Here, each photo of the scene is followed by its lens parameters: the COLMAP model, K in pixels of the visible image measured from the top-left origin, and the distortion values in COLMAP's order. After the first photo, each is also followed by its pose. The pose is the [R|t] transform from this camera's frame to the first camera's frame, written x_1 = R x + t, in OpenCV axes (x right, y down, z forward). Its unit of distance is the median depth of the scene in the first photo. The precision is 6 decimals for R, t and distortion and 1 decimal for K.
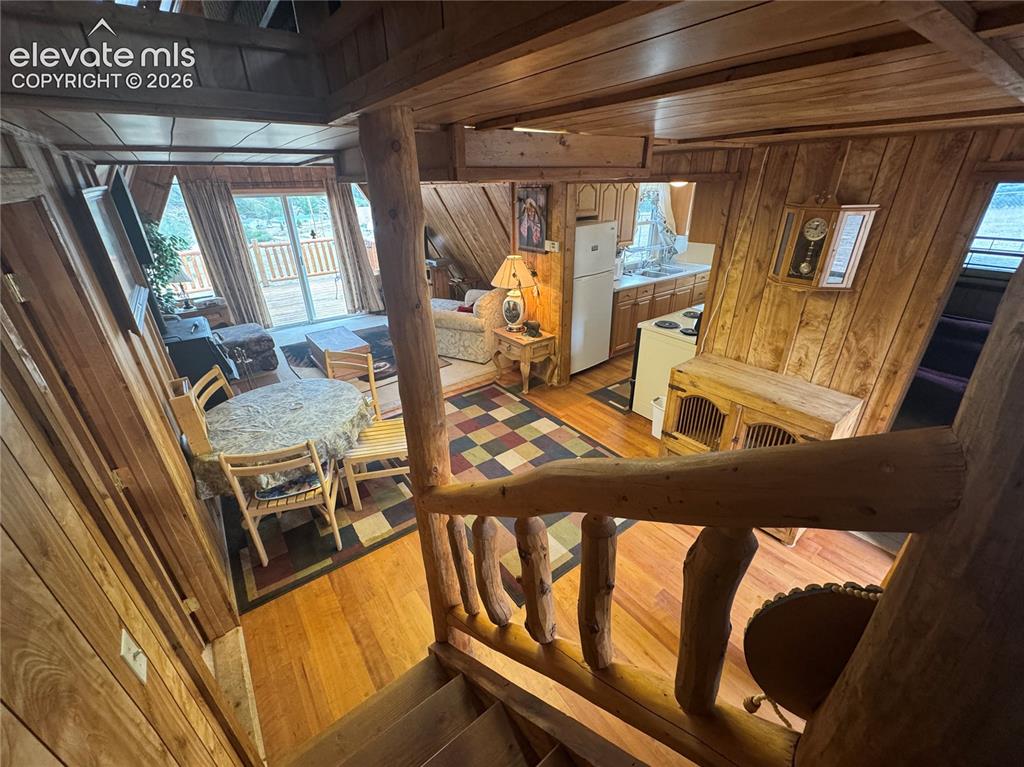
lens RADIAL K [[409.3, 0, 512.9], [0, 409.3, 390.1], [0, 0, 1]] dist [-0.003329, 0.000395]
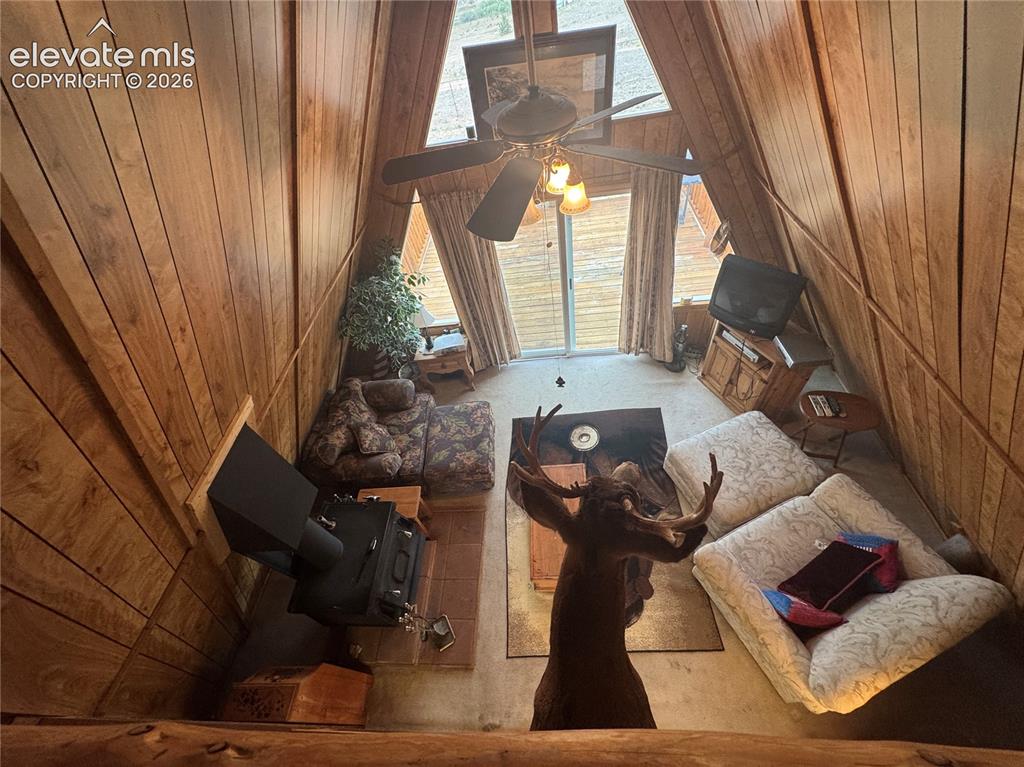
lens RADIAL K [[409.3, 0, 512.9], [0, 409.3, 384.9], [0, 0, 1]] dist [-0.003329, 0.000395]
pose [[0.769757, 0.418827, -0.481724, -0.456938], [-0.162938, 0.858573, 0.486111, -1.086587], [0.617192, -0.295696, 0.729135, 0.934512]]
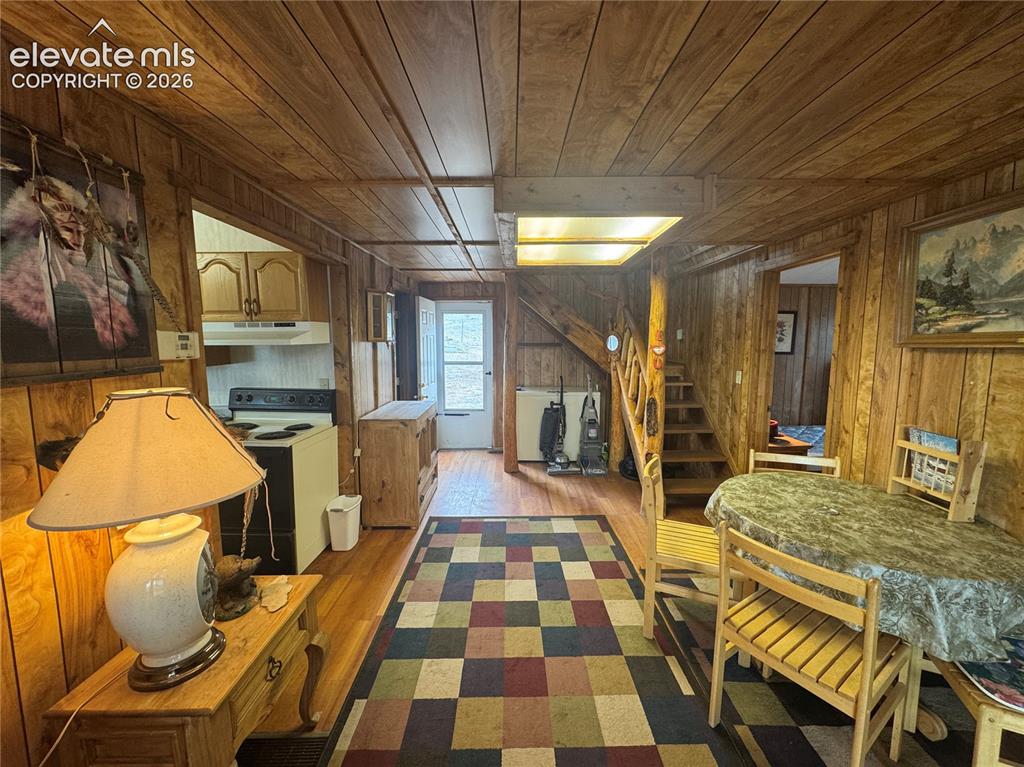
lens RADIAL K [[409.3, 0, 512.8], [0, 409.3, 382.9], [0, 0, 1]] dist [-0.003329, 0.000395]
pose [[-0.797359, -0.044881, 0.601834, -0.486183], [0.286722, 0.849326, 0.443210, -0.550069], [-0.531045, 0.525957, -0.664350, 1.518862]]
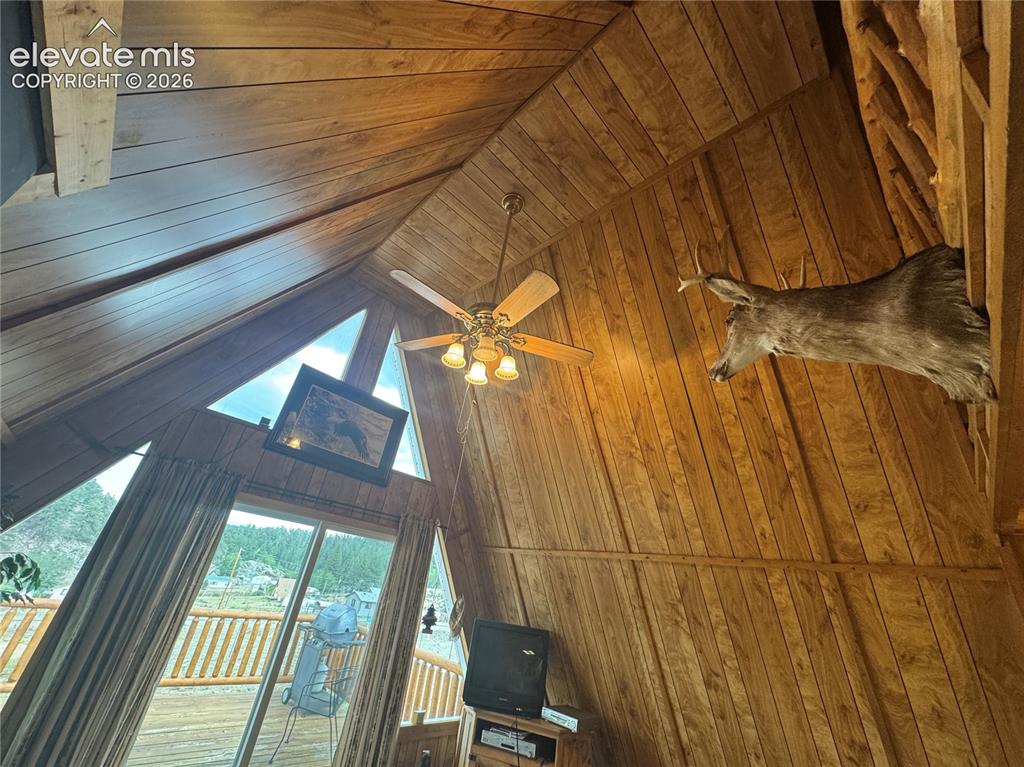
lens RADIAL K [[409.3, 0, 511.8], [0, 409.3, 381.9], [0, 0, 1]] dist [-0.003329, 0.000395]
pose [[0.978608, 0.198421, 0.054372, -0.813792], [-0.074888, 0.589699, -0.804144, -0.376392], [-0.191622, 0.782869, 0.591943, 1.036392]]
